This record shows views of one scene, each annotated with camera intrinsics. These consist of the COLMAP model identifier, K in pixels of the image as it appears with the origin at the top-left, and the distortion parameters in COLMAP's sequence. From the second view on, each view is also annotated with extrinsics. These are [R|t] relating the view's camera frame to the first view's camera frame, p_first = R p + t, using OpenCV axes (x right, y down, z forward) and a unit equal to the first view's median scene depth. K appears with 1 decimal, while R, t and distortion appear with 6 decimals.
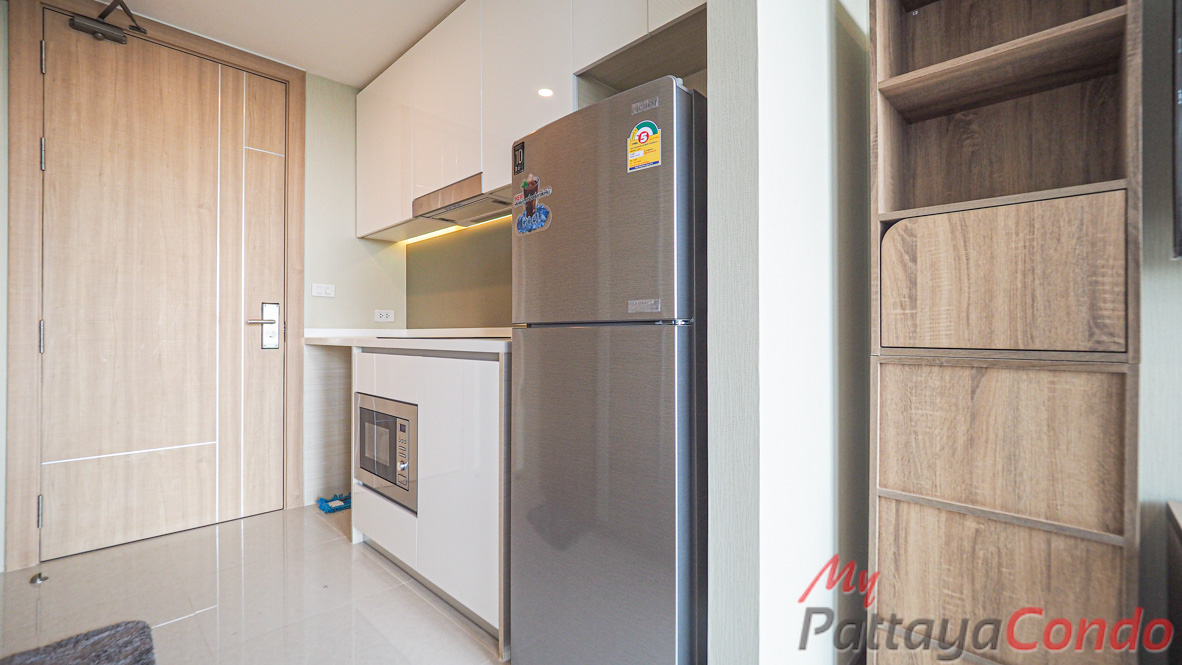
lens RADIAL K [[500.0, 0, 591.8], [0, 500.0, 335.5], [0, 0, 1]] dist [0.001734, 0.000198]
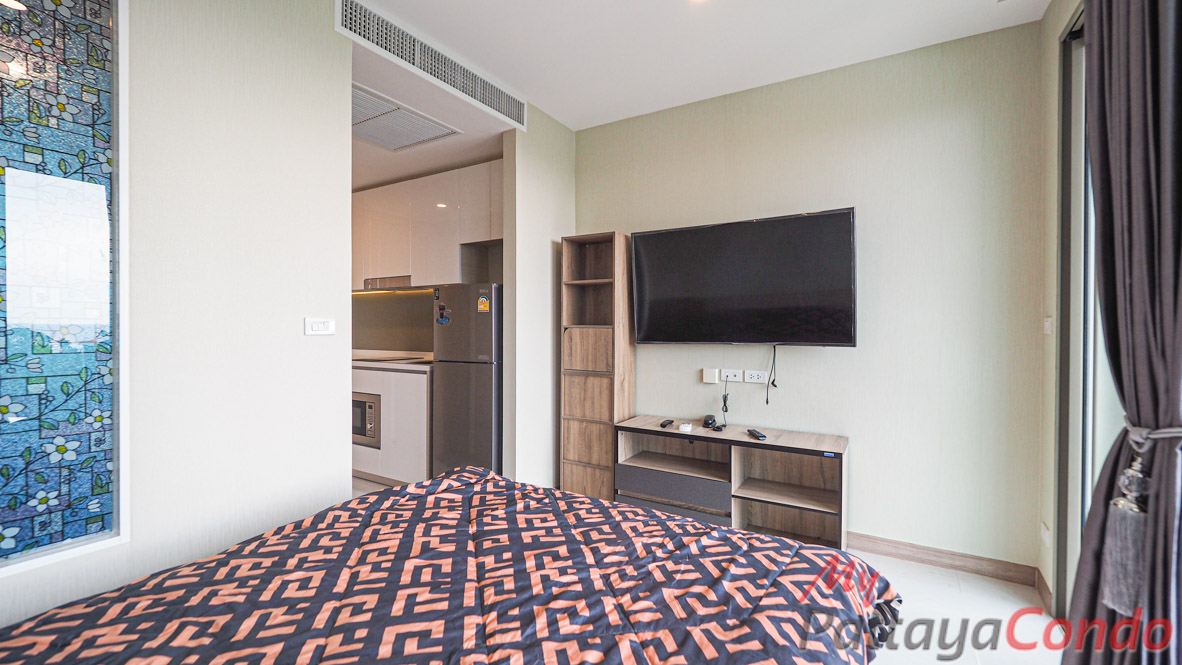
lens RADIAL K [[500.0, 0, 584.4], [0, 500.0, 328.0], [0, 0, 1]] dist [0.001734, 0.000198]
pose [[0.977672, 0.000038, 0.210137, 0.067296], [0.000187, 0.999999, -0.001050, -0.236212], [-0.210137, 0.001066, 0.977671, -2.103165]]
